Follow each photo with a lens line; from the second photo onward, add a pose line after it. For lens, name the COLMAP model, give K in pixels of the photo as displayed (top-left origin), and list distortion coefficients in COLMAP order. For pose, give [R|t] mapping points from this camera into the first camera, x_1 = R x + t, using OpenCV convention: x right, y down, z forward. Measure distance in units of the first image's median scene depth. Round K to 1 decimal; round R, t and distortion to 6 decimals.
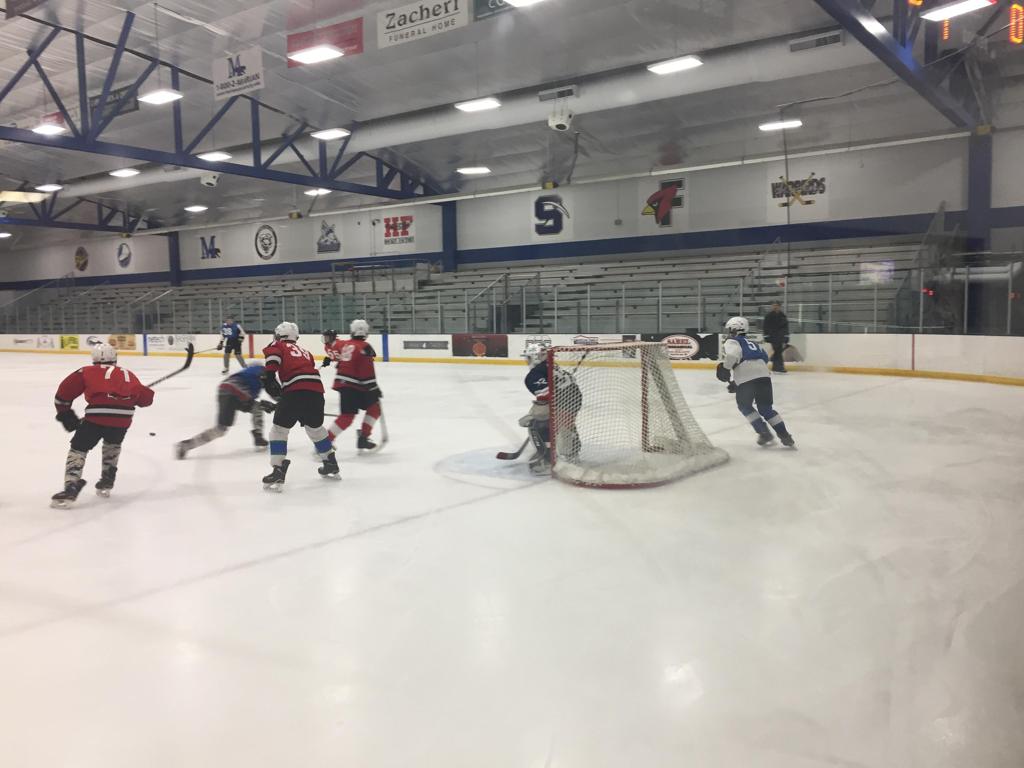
lens RADIAL K [[869.2, 0, 512.0], [0, 869.2, 384.0], [0, 0, 1]] dist [0.089155, -0.118264]
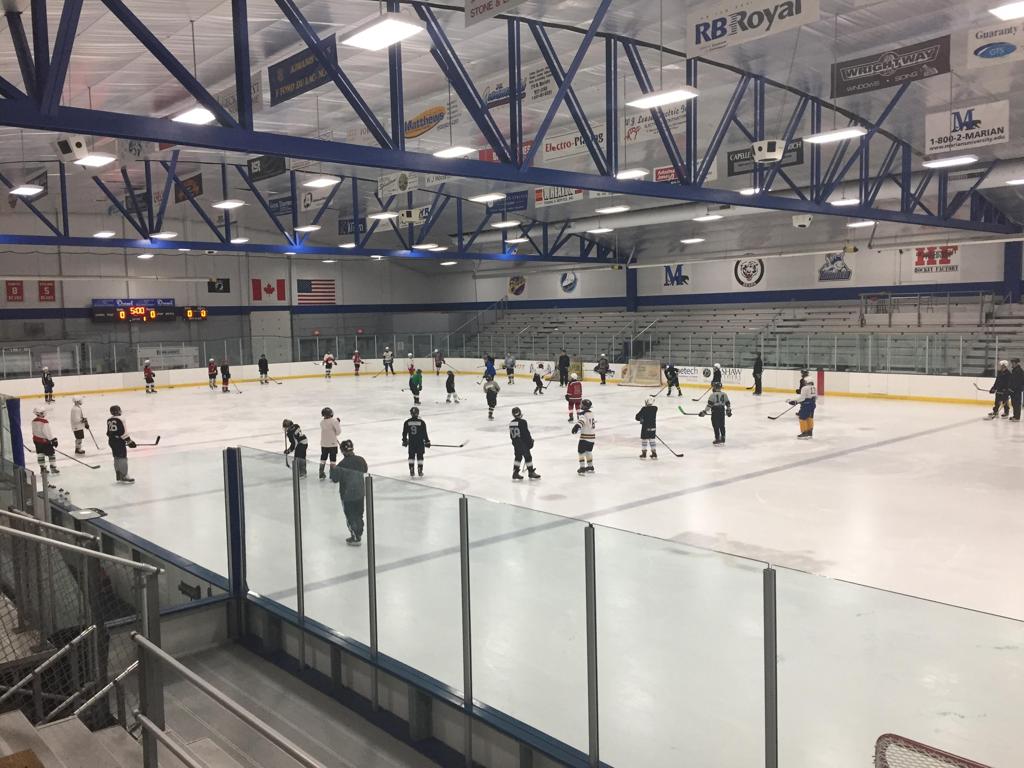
lens RADIAL K [[869.2, 0, 512.0], [0, 869.2, 384.0], [0, 0, 1]] dist [0.089155, -0.118264]
pose [[0.978999, 0.009564, -0.203640, -0.365191], [-0.007332, 0.999905, 0.011712, -0.042545], [0.203733, -0.009973, 0.978976, -0.050112]]
